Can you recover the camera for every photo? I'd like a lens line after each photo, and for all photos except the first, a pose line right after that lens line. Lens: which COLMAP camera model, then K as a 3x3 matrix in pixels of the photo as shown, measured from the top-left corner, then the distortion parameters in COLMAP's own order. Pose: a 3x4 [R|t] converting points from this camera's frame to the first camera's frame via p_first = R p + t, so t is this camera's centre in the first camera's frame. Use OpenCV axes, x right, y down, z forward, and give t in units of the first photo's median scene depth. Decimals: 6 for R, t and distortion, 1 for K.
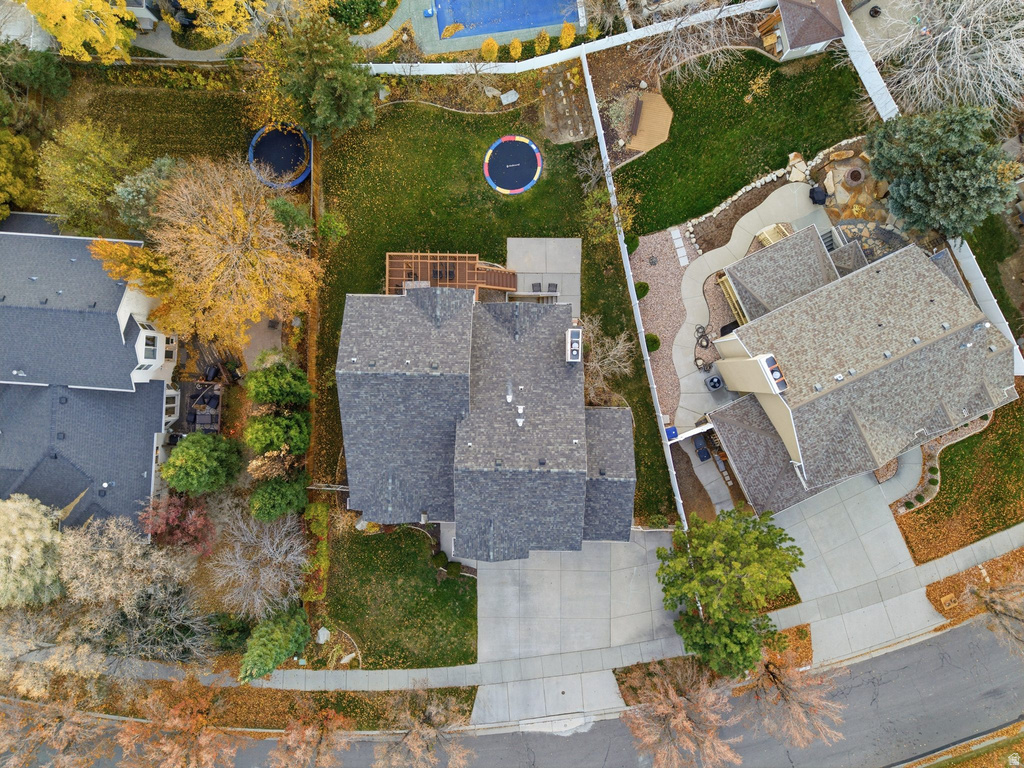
lens RADIAL K [[684.9, 0, 515.7], [0, 684.9, 384.8], [0, 0, 1]] dist [0.012966, 0.000945]
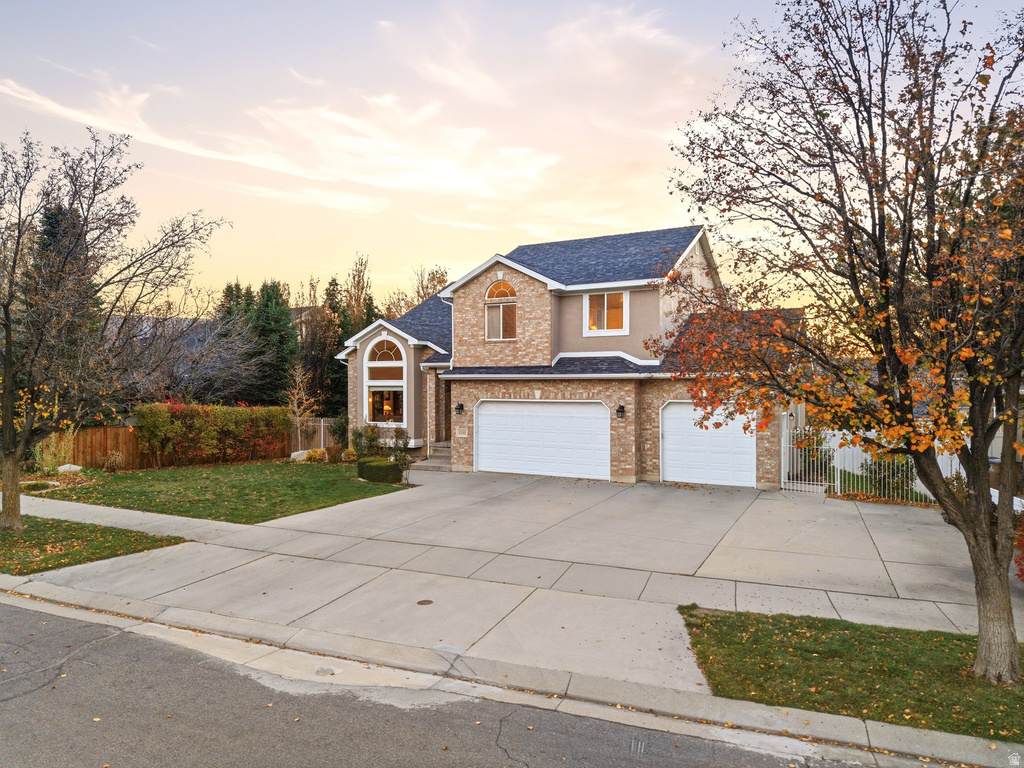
lens RADIAL K [[684.9, 0, 511.3], [0, 684.9, 382.0], [0, 0, 1]] dist [0.012966, 0.000945]
pose [[0.890706, -0.003035, -0.454569, 0.192145], [-0.454578, -0.007893, -0.890672, 0.630398], [-0.000885, 0.999964, -0.008410, 0.935939]]
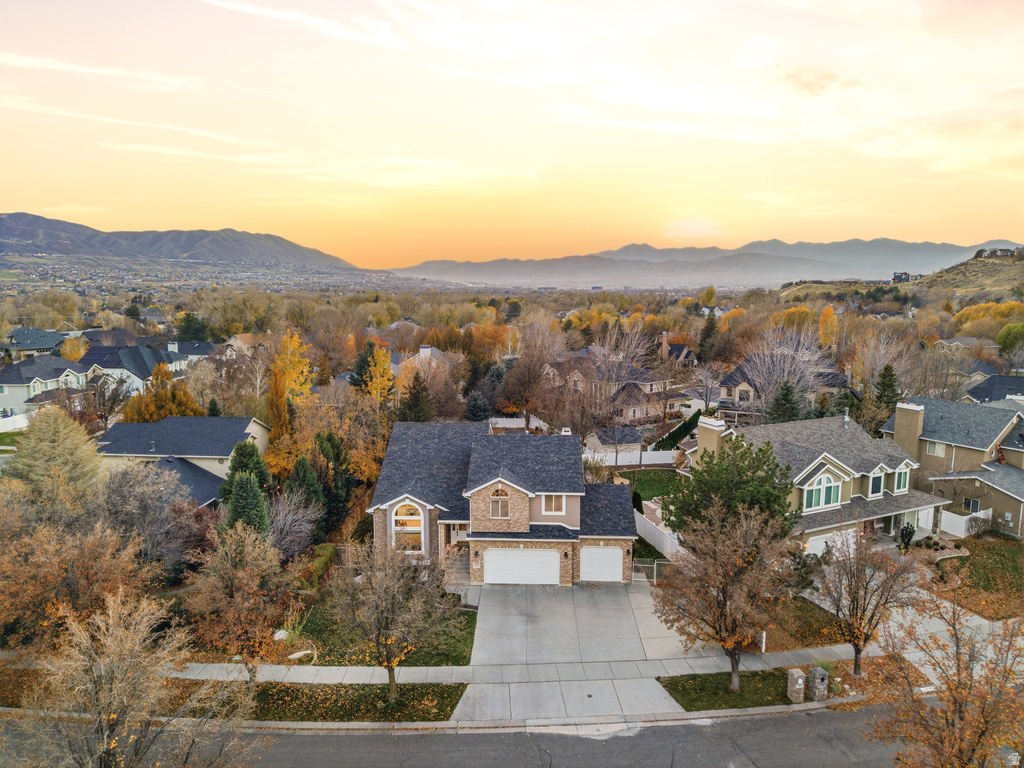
lens RADIAL K [[684.9, 0, 513.2], [0, 684.9, 383.1], [0, 0, 1]] dist [0.012966, 0.000945]
pose [[0.999739, -0.000479, -0.022836, 0.008387], [-0.022539, 0.141139, -0.989733, 1.093195], [0.003697, 0.989990, 0.141091, 0.592780]]
